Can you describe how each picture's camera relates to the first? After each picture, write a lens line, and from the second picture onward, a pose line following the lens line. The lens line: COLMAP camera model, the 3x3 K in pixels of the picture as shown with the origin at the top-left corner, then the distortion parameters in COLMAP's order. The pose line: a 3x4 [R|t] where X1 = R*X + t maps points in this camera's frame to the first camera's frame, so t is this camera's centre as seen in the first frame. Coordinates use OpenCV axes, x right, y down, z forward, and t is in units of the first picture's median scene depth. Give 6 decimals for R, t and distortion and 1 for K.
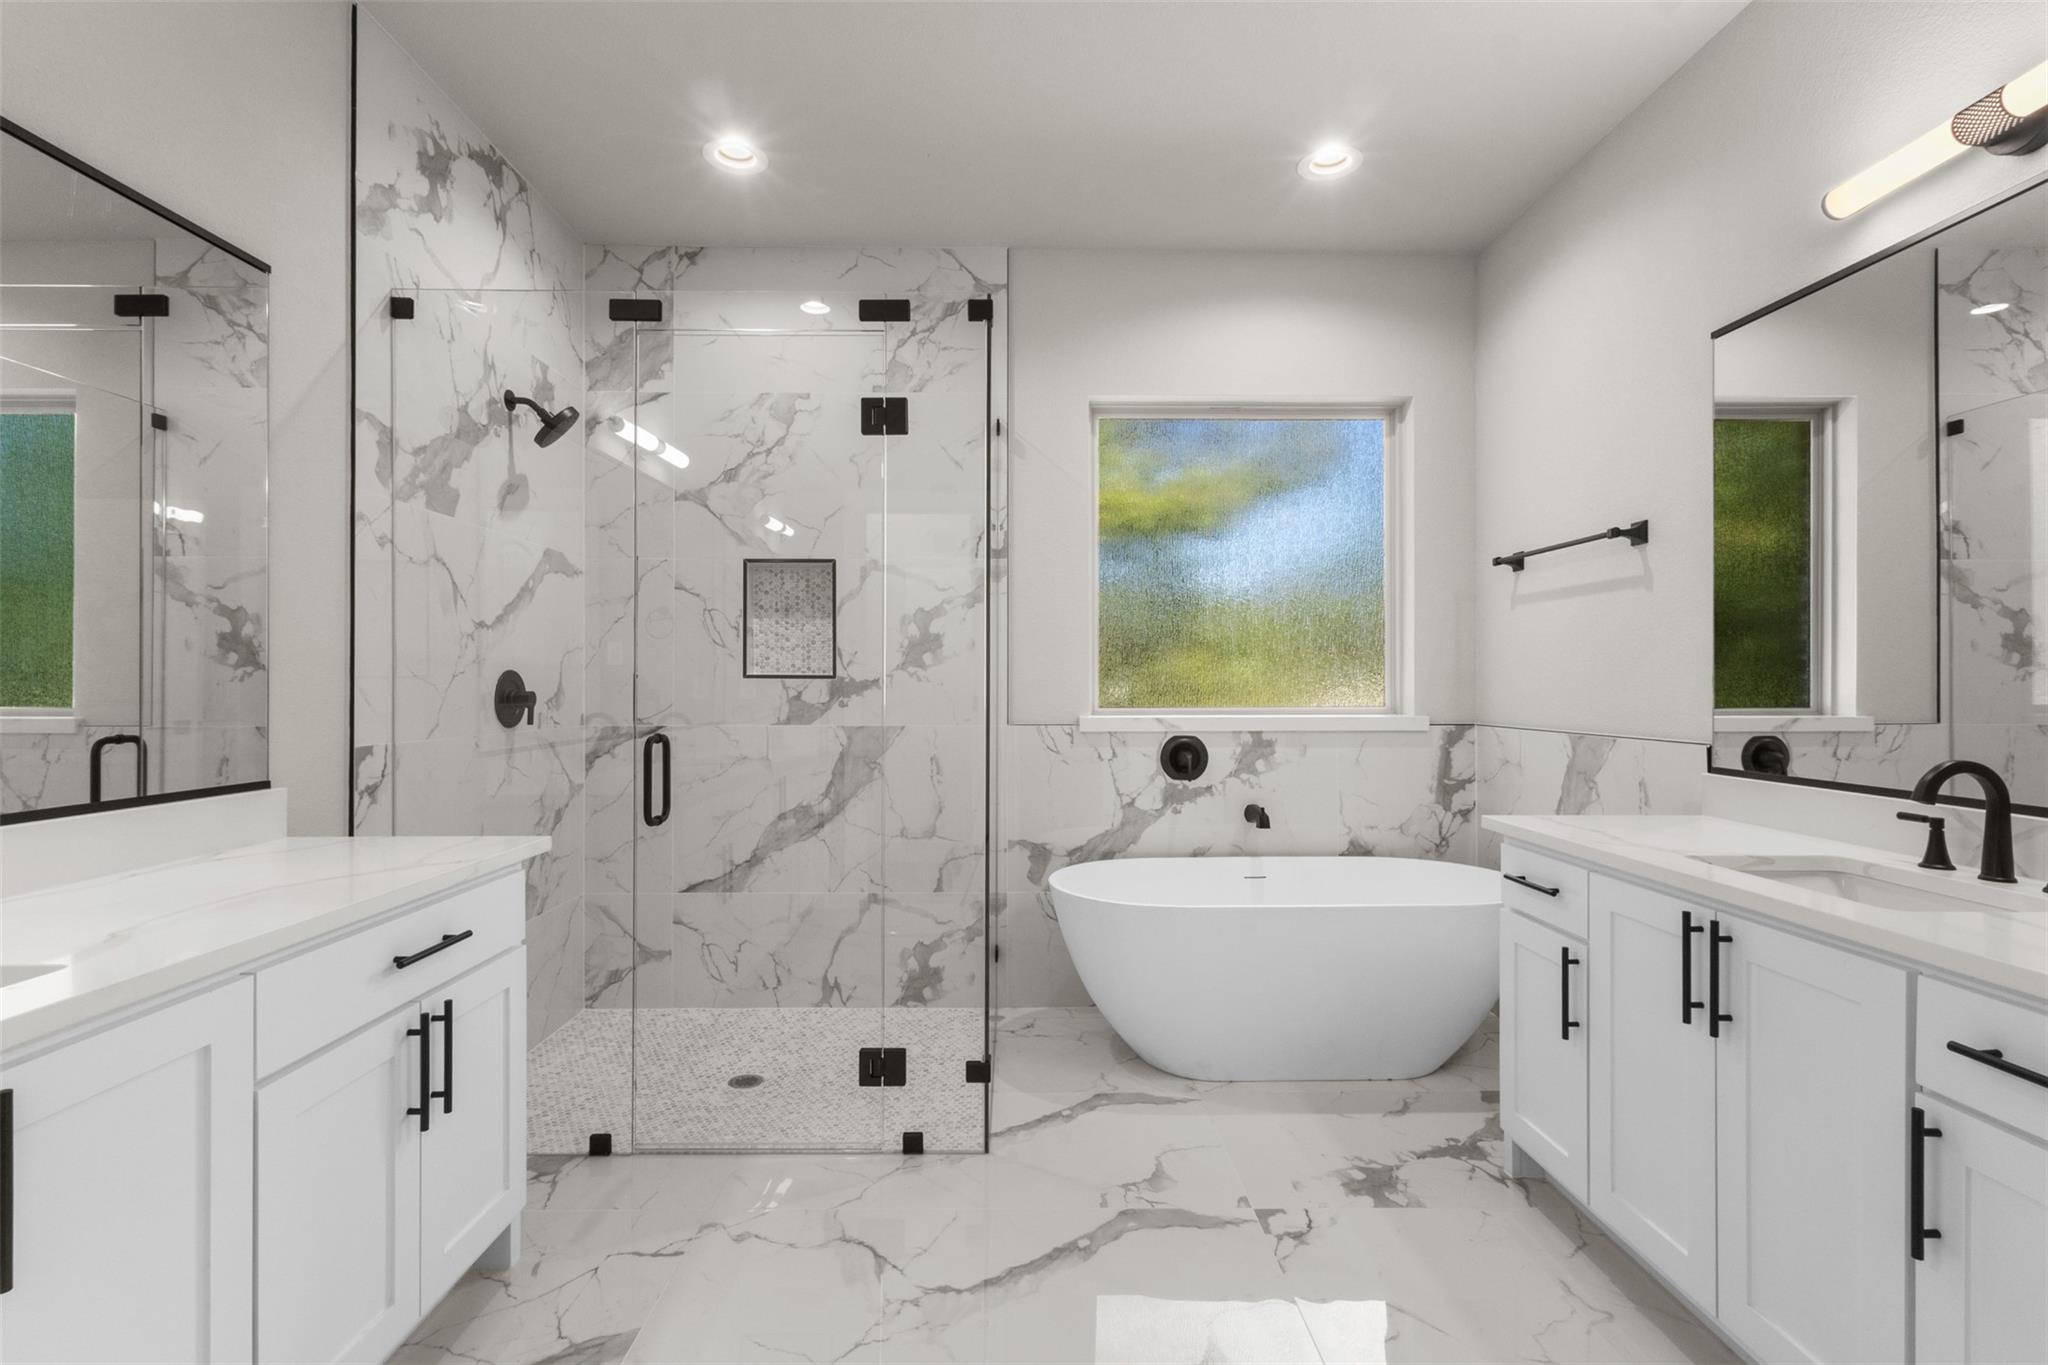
lens RADIAL K [[932.9, 0, 1024.0], [0, 932.9, 682.5], [0, 0, 1]] dist [-0.002481, -0.000640]
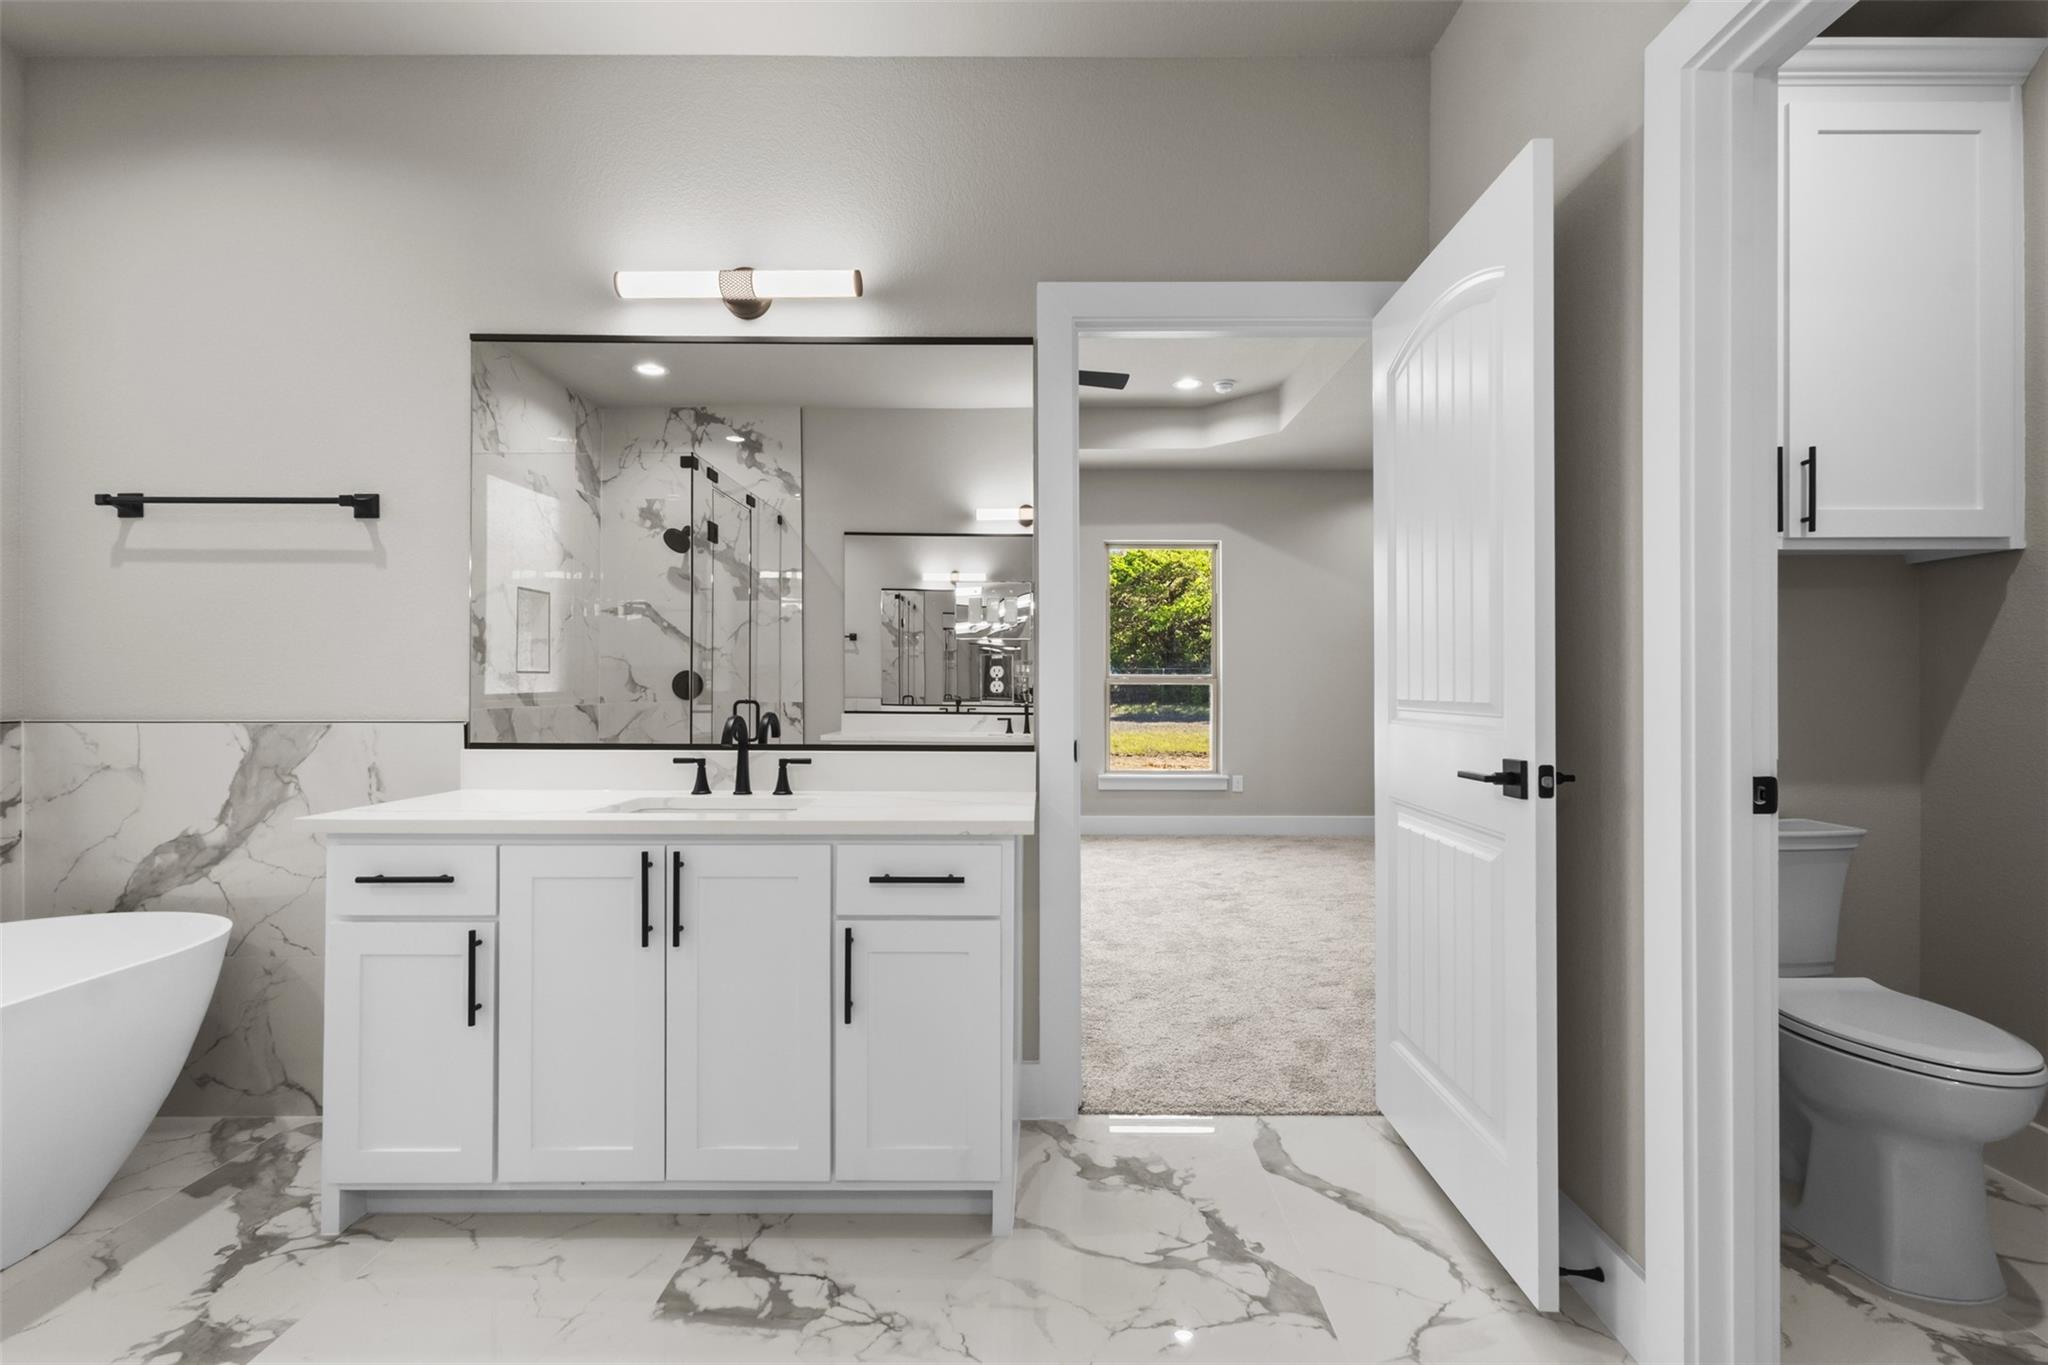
lens RADIAL K [[948.0, 0, 1030.1], [0, 948.0, 683.6], [0, 0, 1]] dist [-0.000109, 0.000822]
pose [[0.023483, 0.008219, 0.999690, -0.309839], [-0.003485, 0.999961, -0.008139, 0.028198], [-0.999718, -0.003293, 0.023510, 0.319203]]
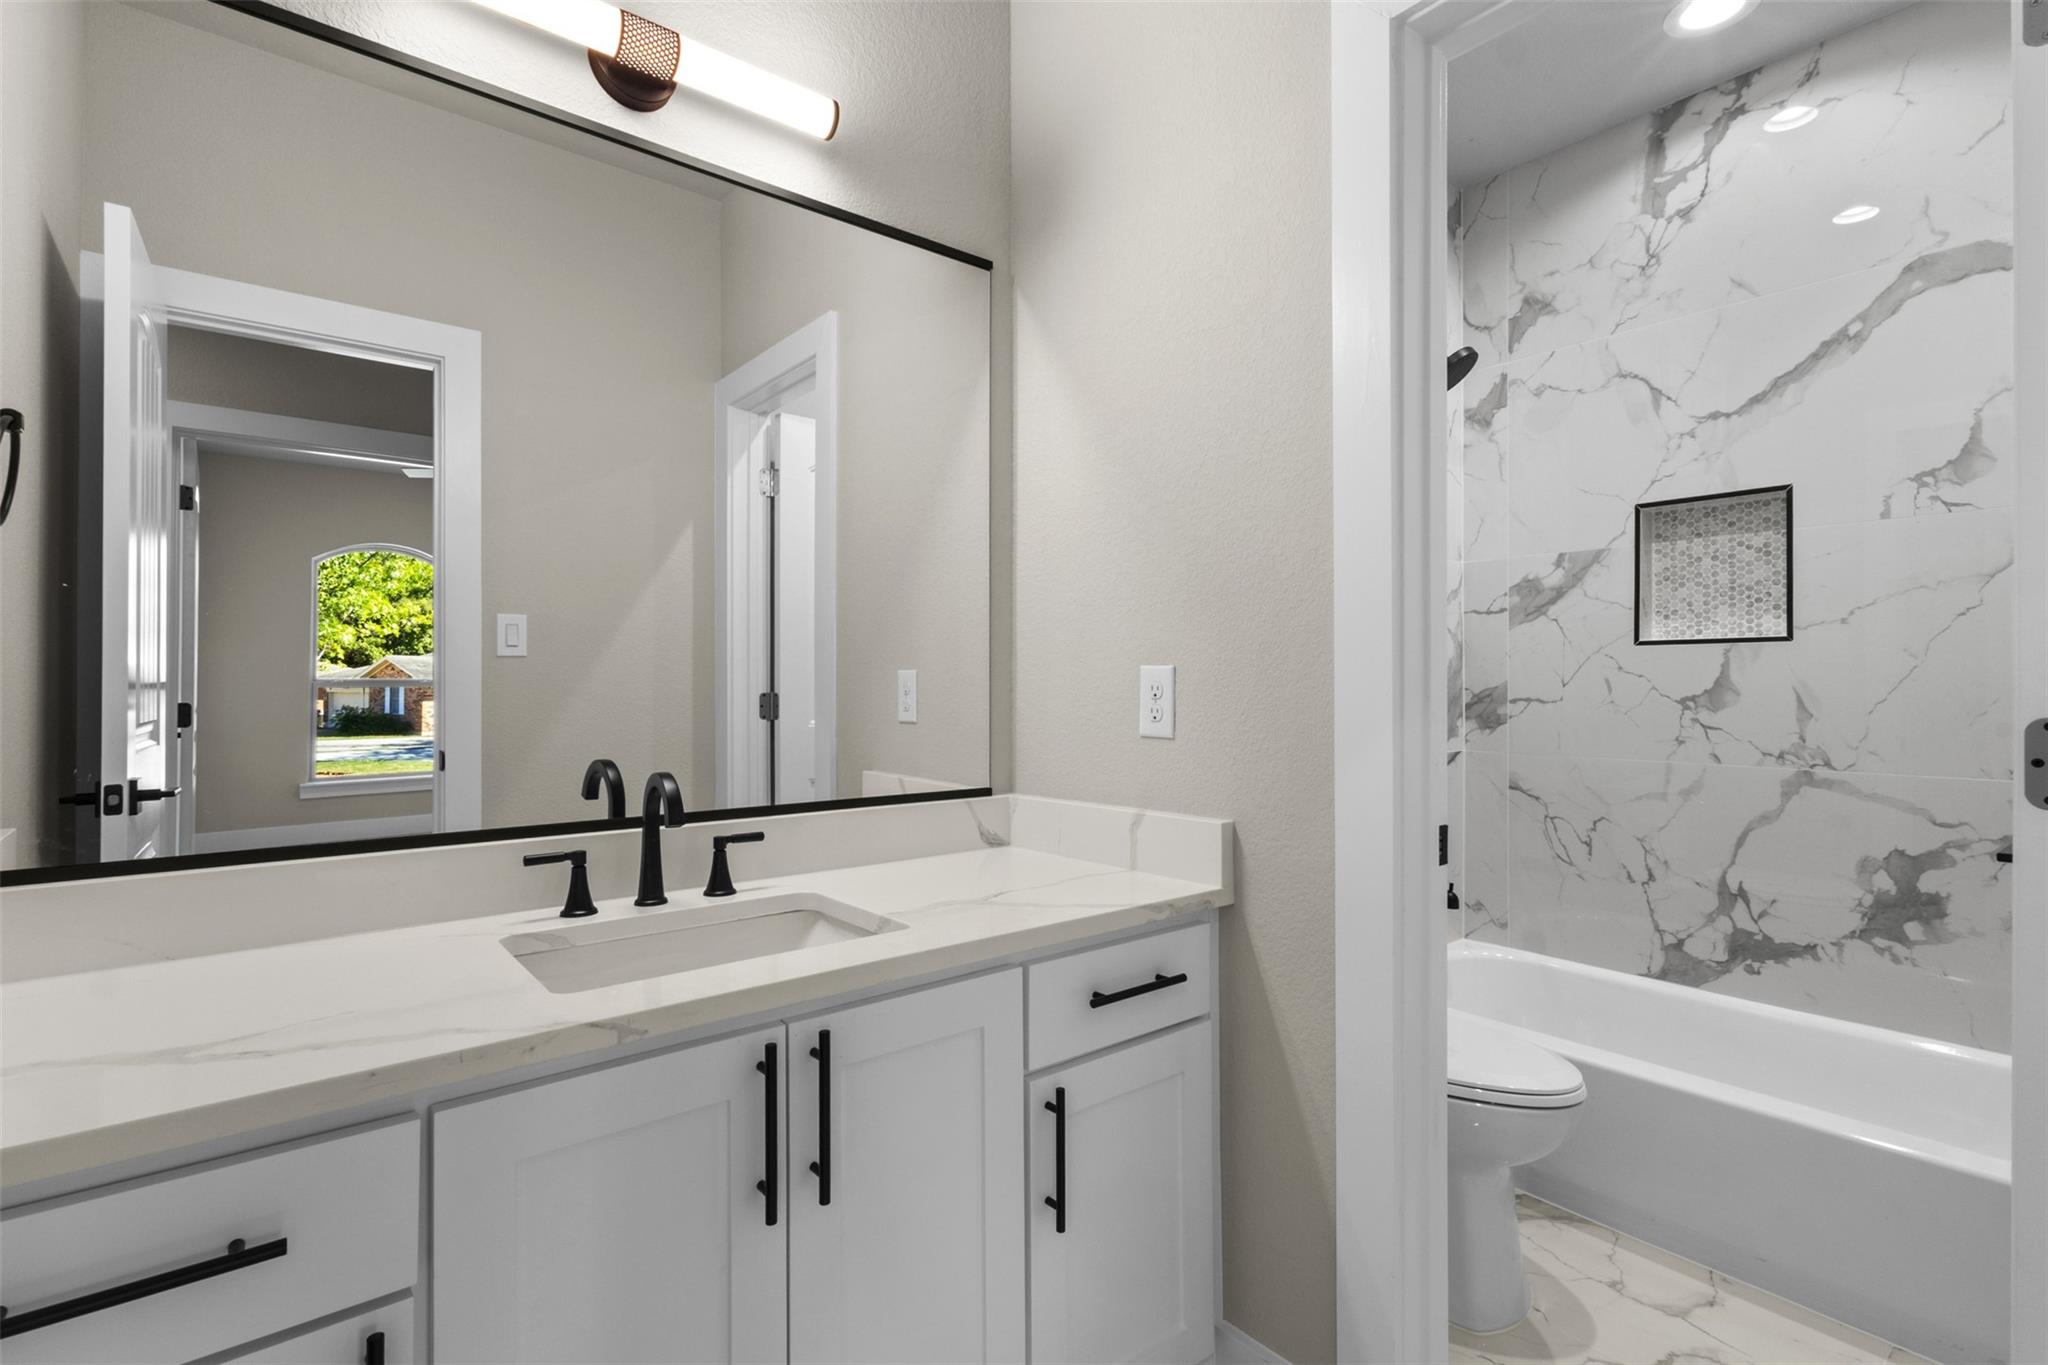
lens RADIAL K [[957.6, 0, 1019.7], [0, 957.6, 690.4], [0, 0, 1]] dist [0.005458, -0.001282]
pose [[-0.618359, 0.003551, 0.785888, 0.063496], [0.004429, 0.999990, -0.001033, 0.005969], [-0.785883, 0.002842, -0.618368, 0.830470]]
